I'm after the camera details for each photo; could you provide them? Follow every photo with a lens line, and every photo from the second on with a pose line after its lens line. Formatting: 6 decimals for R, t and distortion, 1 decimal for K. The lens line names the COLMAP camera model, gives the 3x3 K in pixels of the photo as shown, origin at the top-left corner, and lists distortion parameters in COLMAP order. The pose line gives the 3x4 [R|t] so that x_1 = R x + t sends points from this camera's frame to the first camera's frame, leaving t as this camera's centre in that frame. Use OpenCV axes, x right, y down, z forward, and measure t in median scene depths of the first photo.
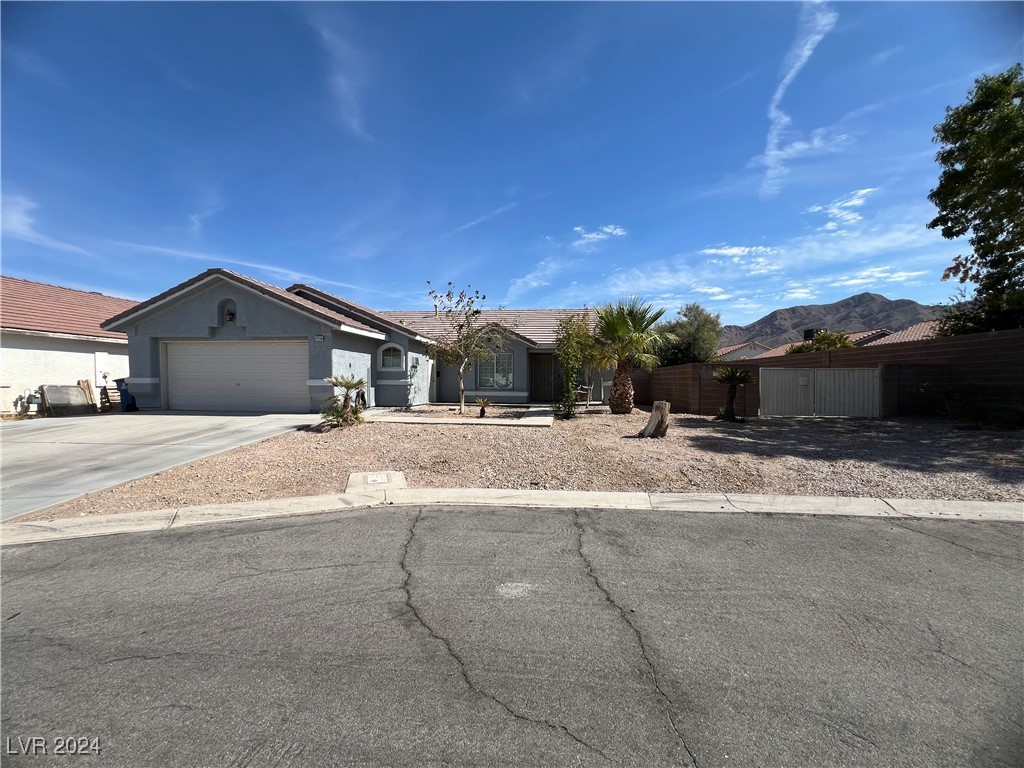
lens RADIAL K [[413.6, 0, 513.6], [0, 413.6, 385.4], [0, 0, 1]] dist [-0.001665, 0.000159]
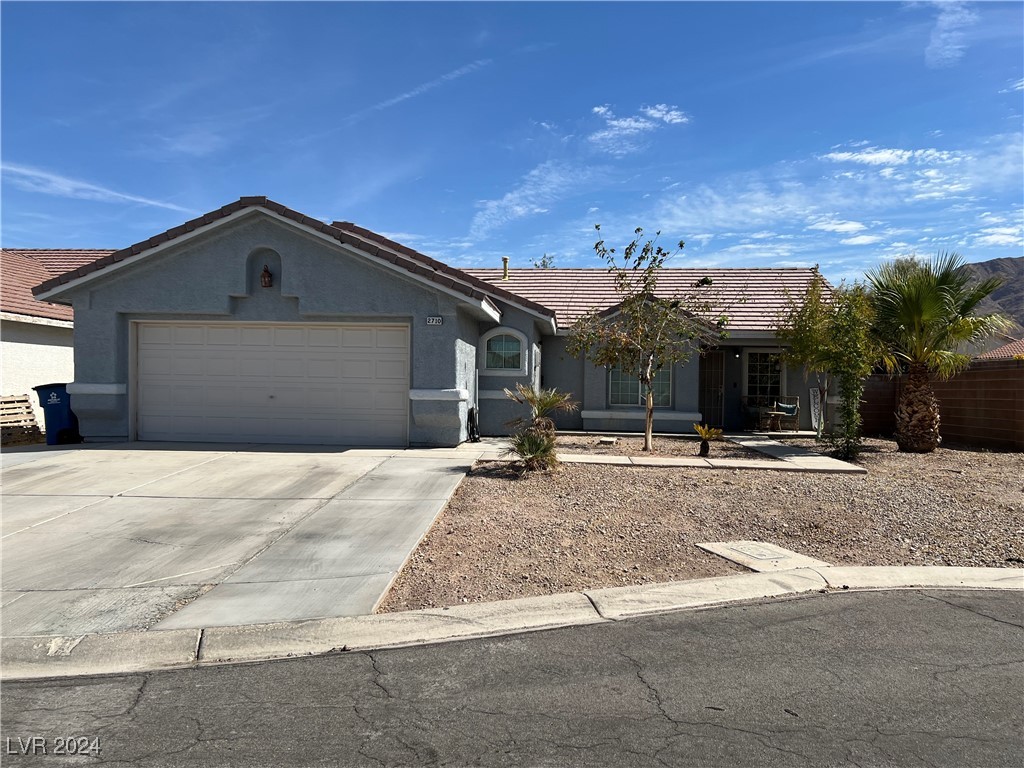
lens RADIAL K [[769.6, 0, 515.1], [0, 769.6, 387.5], [0, 0, 1]] dist [0.049925, -0.057578]
pose [[0.998714, 0.009532, 0.049789, -0.362261], [-0.008837, 0.999860, -0.014179, -0.003408], [-0.049918, 0.013720, 0.998659, -0.084077]]
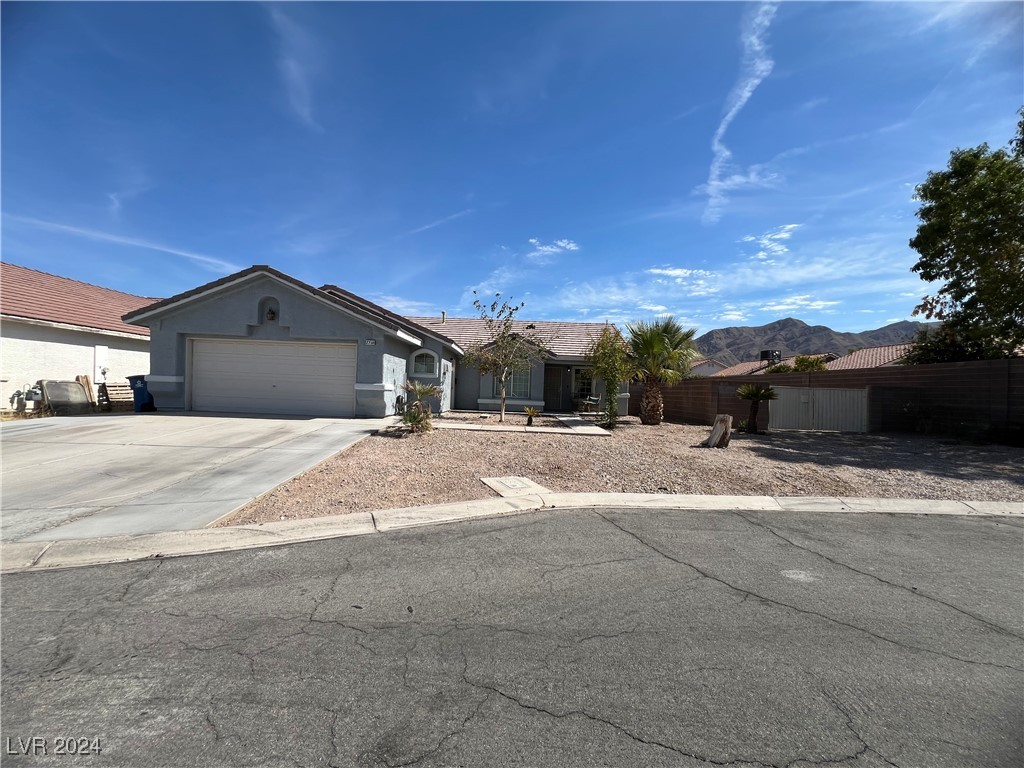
lens RADIAL K [[411.9, 0, 514.5], [0, 411.9, 393.0], [0, 0, 1]] dist [-0.000119, 0.000031]
pose [[0.992104, 0.029595, 0.121873, -0.217378], [-0.029502, 0.999561, -0.002563, -0.000616], [-0.121896, -0.001053, 0.992542, -0.016588]]
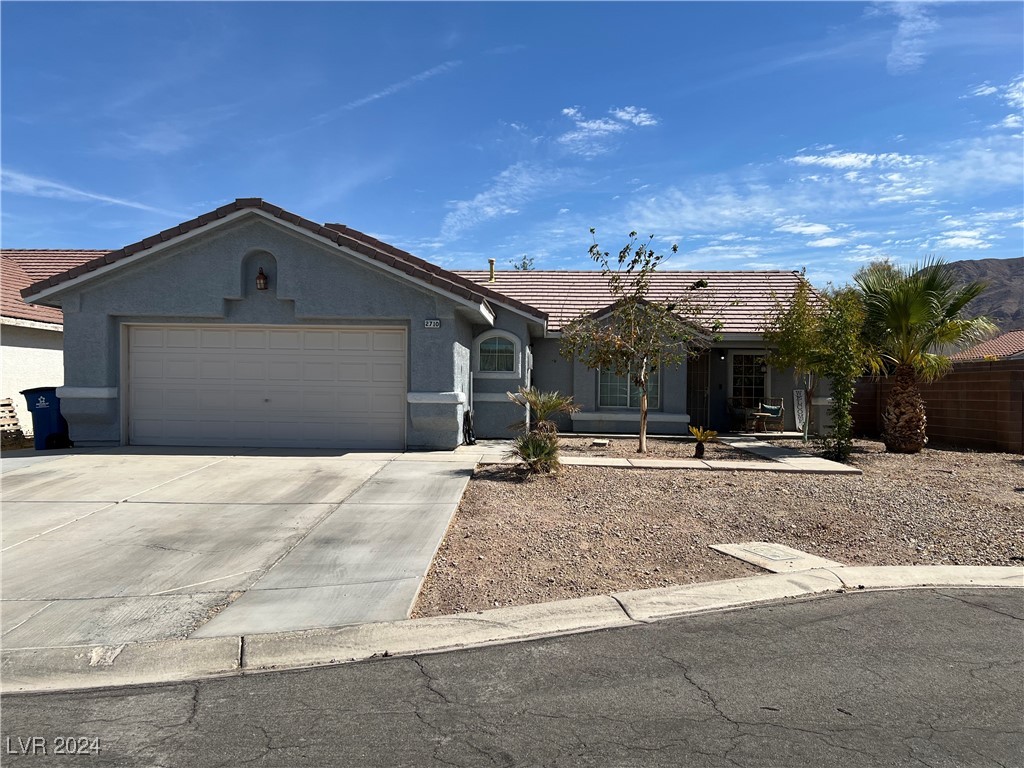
lens RADIAL K [[770.7, 0, 512.0], [0, 770.7, 384.0], [0, 0, 1]] dist [0.049516, -0.059967]
pose [[0.996499, 0.007754, 0.083247, -0.396491], [-0.006098, 0.999779, -0.020121, -0.005469], [-0.083384, 0.019543, 0.996326, -0.086085]]
